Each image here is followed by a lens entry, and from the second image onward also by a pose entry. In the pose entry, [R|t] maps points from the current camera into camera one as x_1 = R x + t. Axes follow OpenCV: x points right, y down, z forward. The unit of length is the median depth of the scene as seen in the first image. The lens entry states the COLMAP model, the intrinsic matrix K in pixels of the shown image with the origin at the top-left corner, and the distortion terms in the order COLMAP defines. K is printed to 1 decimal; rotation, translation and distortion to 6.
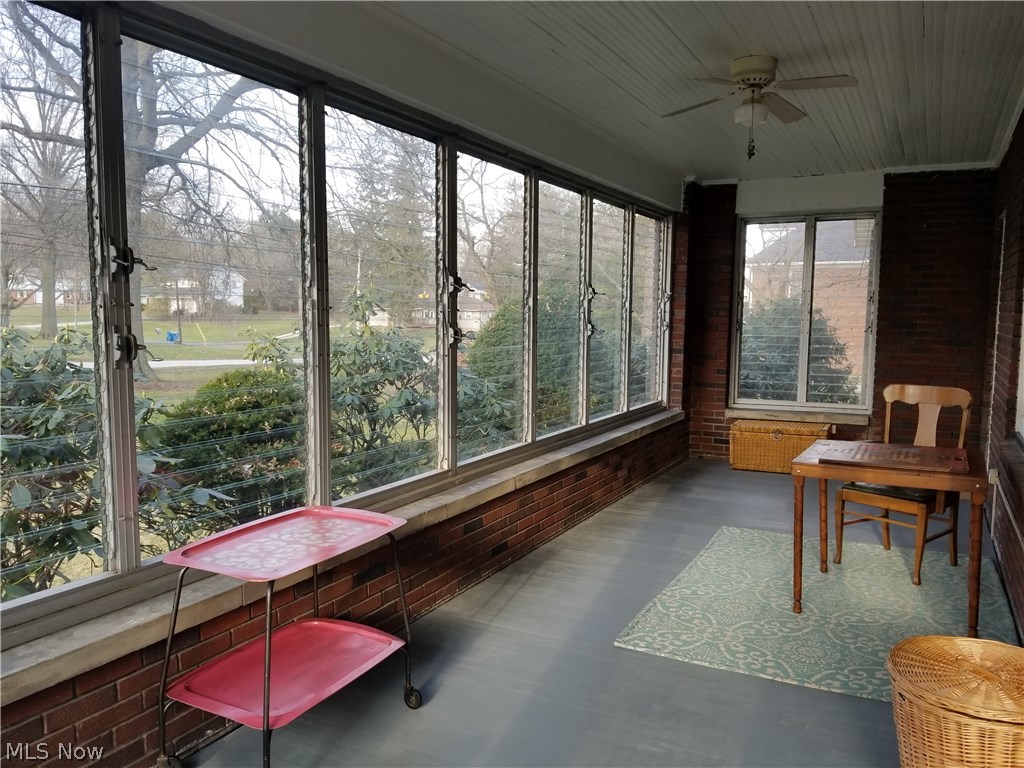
lens RADIAL K [[794.1, 0, 512.1], [0, 794.1, 386.2], [0, 0, 1]] dist [0.036899, -0.064068]
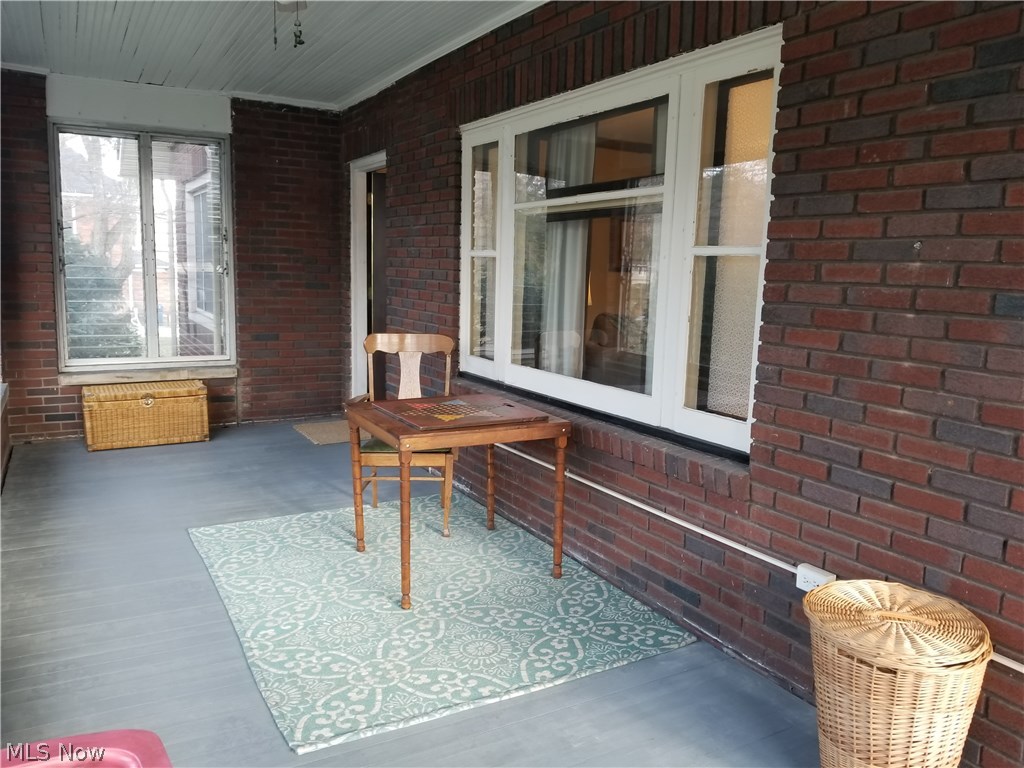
lens RADIAL K [[794.1, 0, 513.0], [0, 794.1, 381.6], [0, 0, 1]] dist [0.036899, -0.064068]
pose [[0.546660, -0.112418, 0.829774, -0.146017], [0.051746, 0.993588, 0.100521, -0.021908], [-0.835754, -0.012013, 0.548972, 0.240768]]
